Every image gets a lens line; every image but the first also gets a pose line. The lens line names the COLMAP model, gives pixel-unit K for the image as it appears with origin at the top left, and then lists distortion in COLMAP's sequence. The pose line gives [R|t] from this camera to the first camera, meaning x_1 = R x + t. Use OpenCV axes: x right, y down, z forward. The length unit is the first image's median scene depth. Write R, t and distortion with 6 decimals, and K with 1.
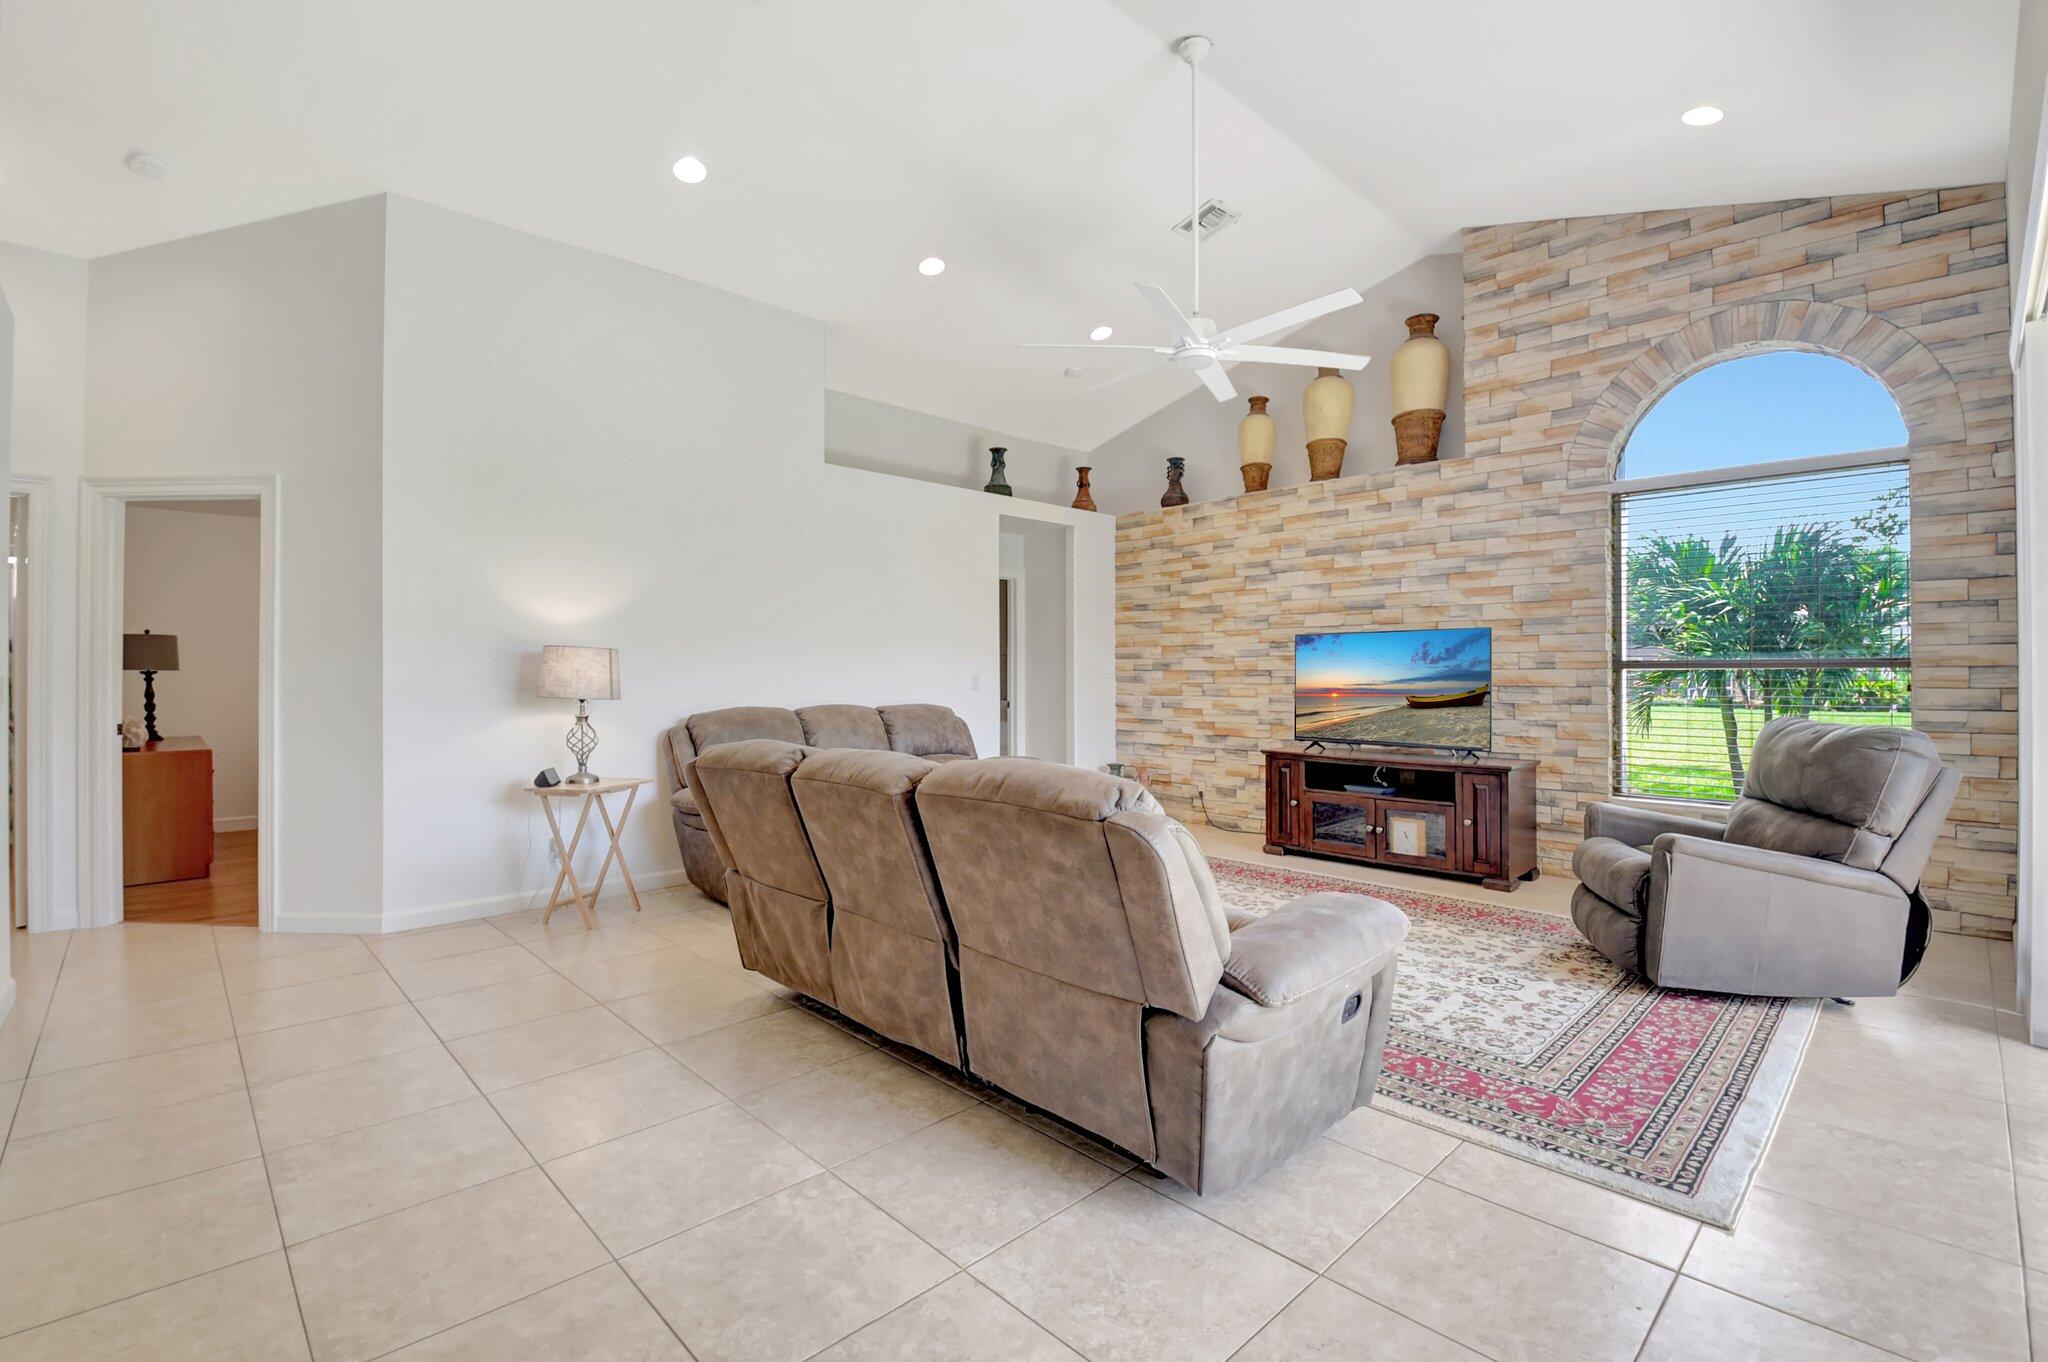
lens RADIAL K [[917.7, 0, 1016.5], [0, 917.7, 664.0], [0, 0, 1]] dist [0.017792, -0.018171]
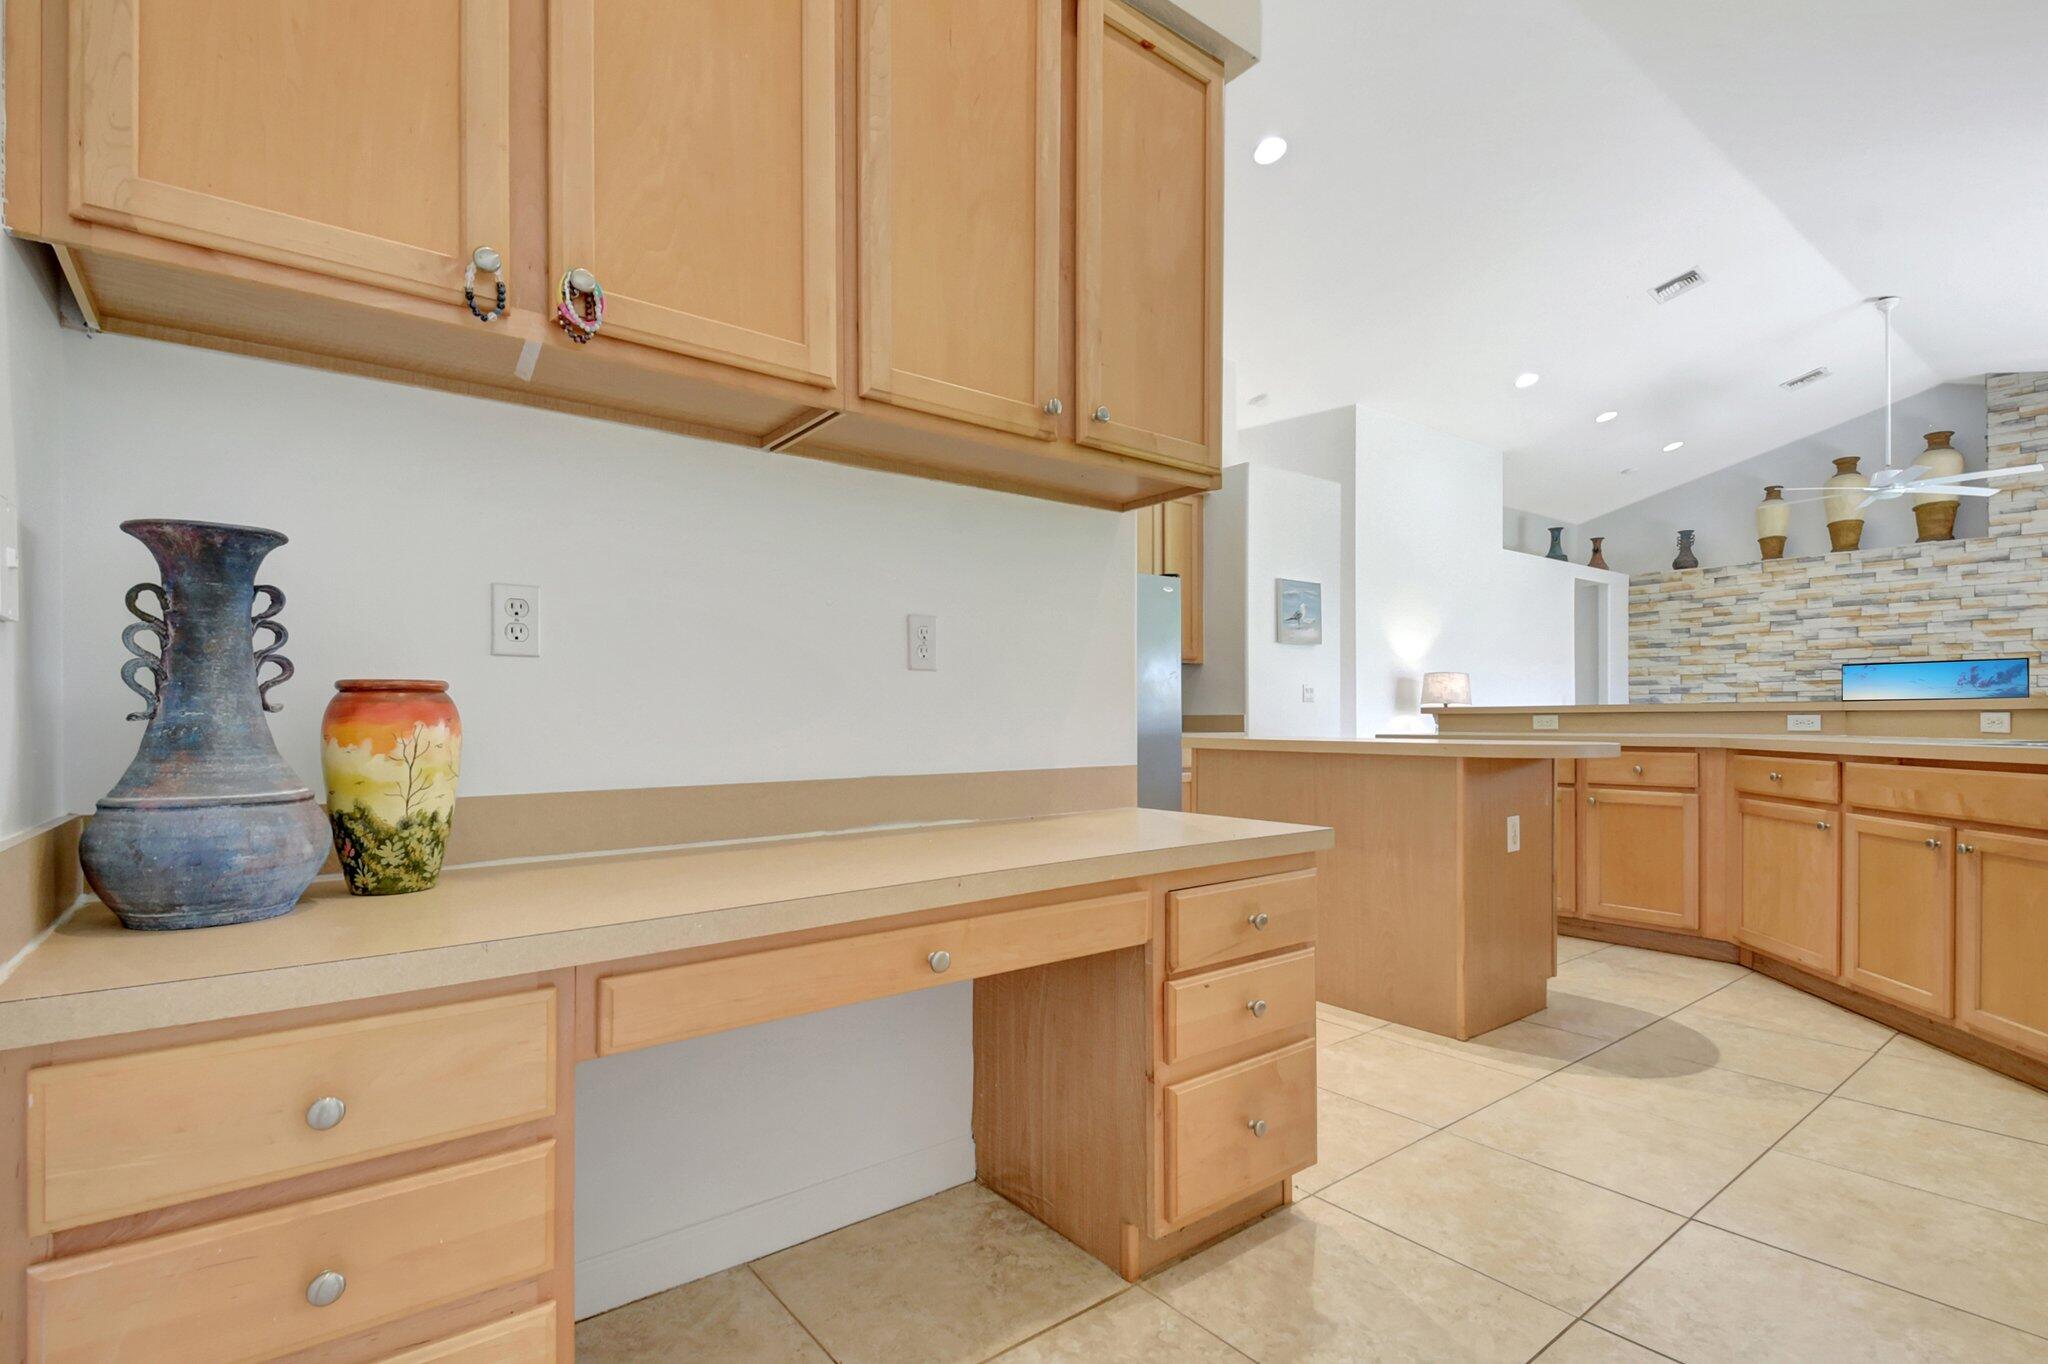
lens RADIAL K [[976.3, 0, 989.4], [0, 976.3, 721.9], [0, 0, 1]] dist [0.015887, -0.012208]
pose [[0.993712, 0.001677, -0.111954, -0.801150], [-0.000378, 0.999932, 0.011622, 0.038341], [0.111966, -0.011507, 0.993645, -0.612803]]
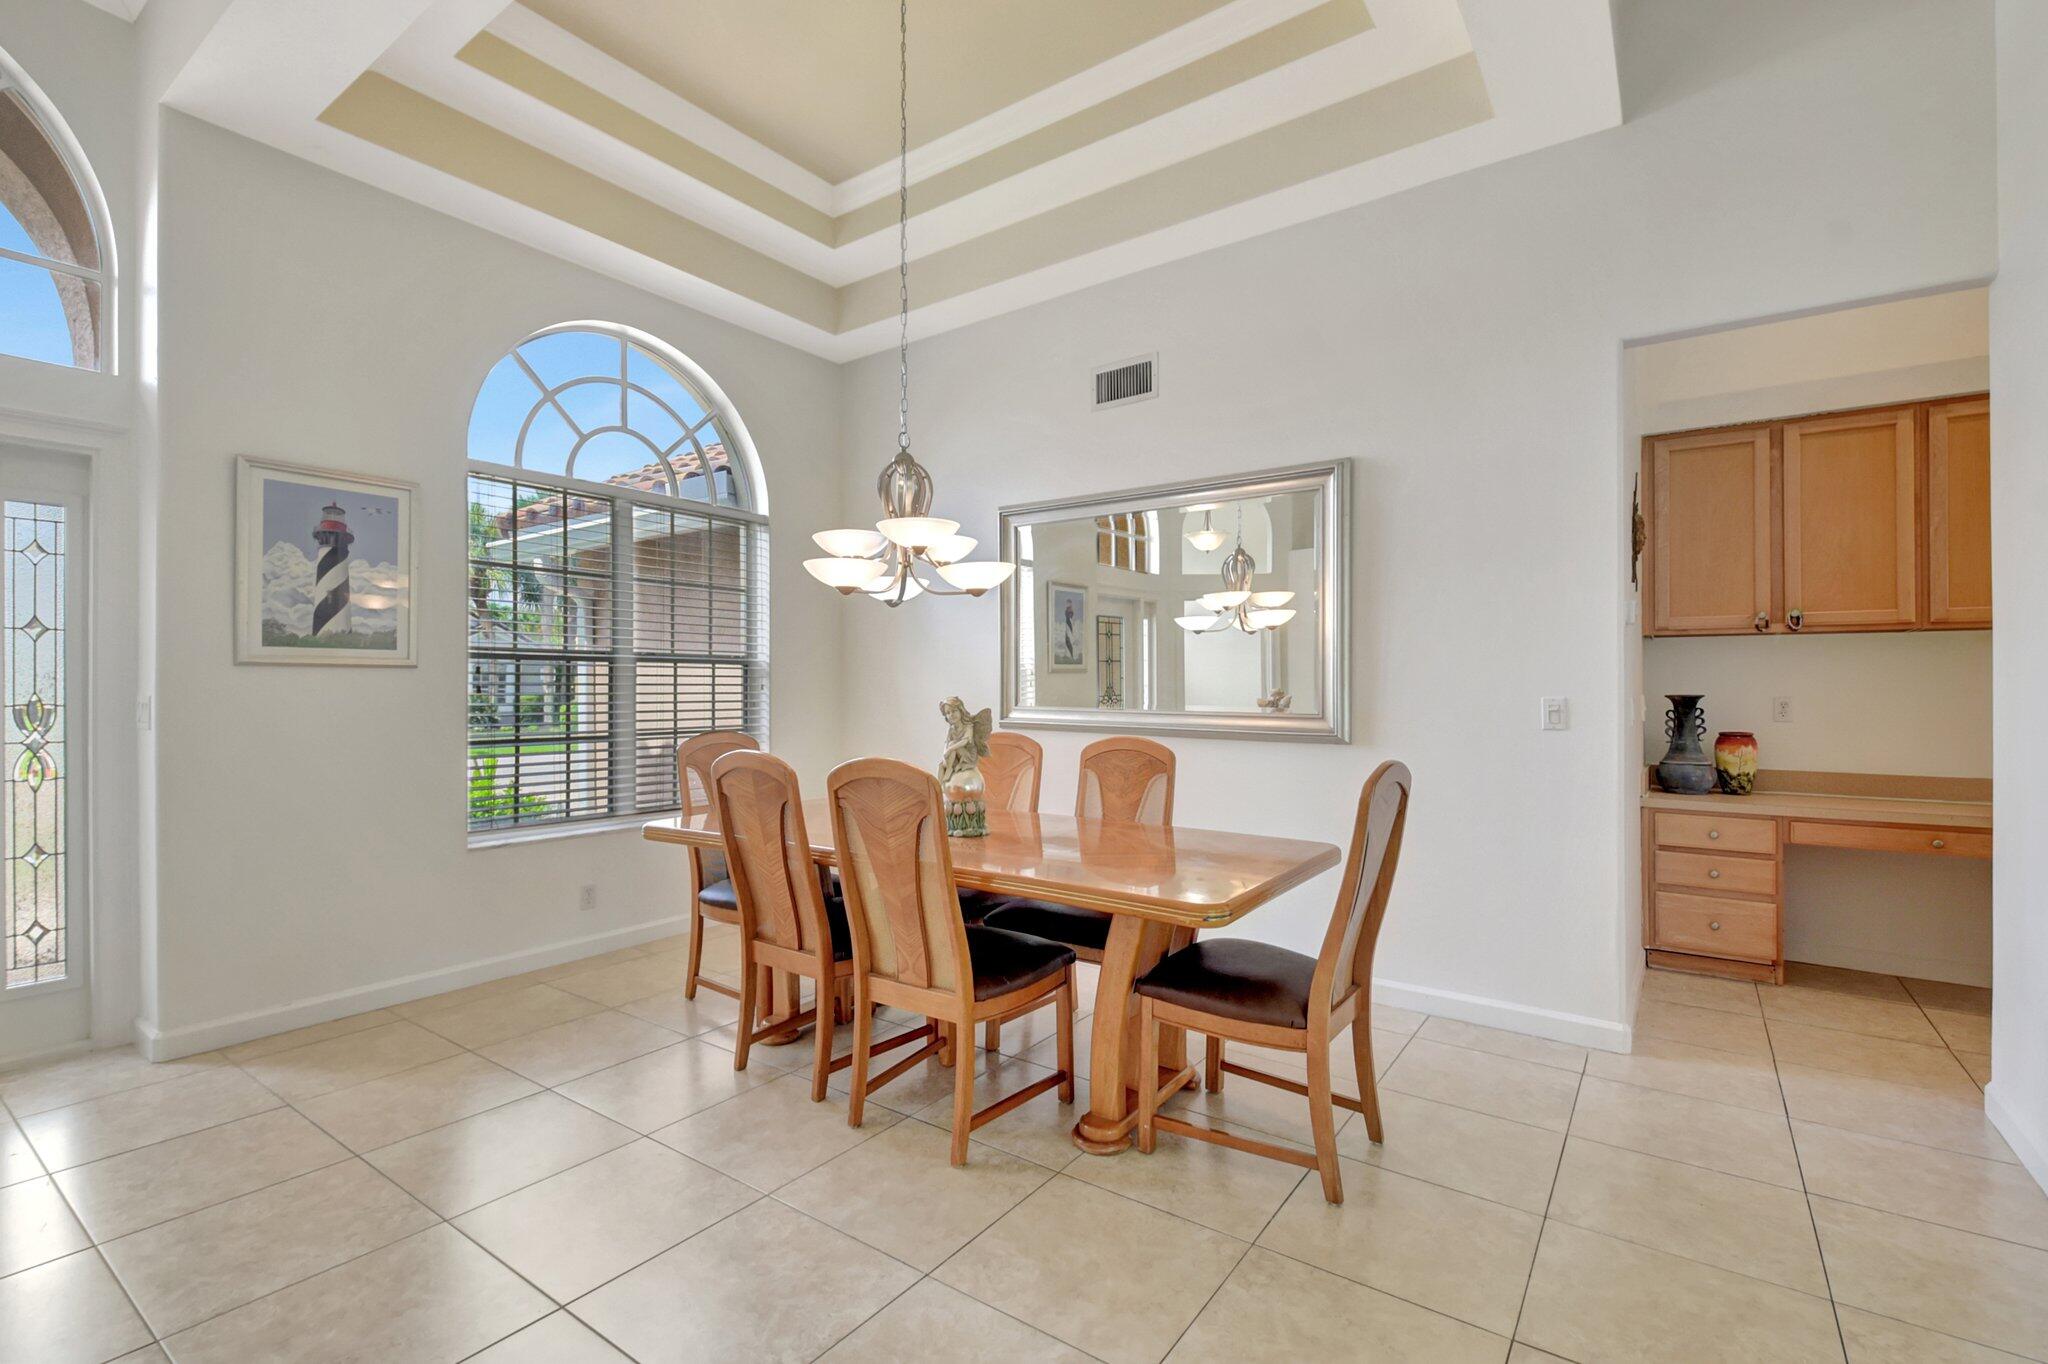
lens RADIAL K [[917.7, 0, 1016.3], [0, 917.7, 691.0], [0, 0, 1]] dist [0.017792, -0.018171]
pose [[0.184393, 0.001586, -0.982851, -0.351066], [0.010612, 0.999937, 0.003605, -0.010280], [0.982795, -0.011095, 0.184365, -1.098024]]
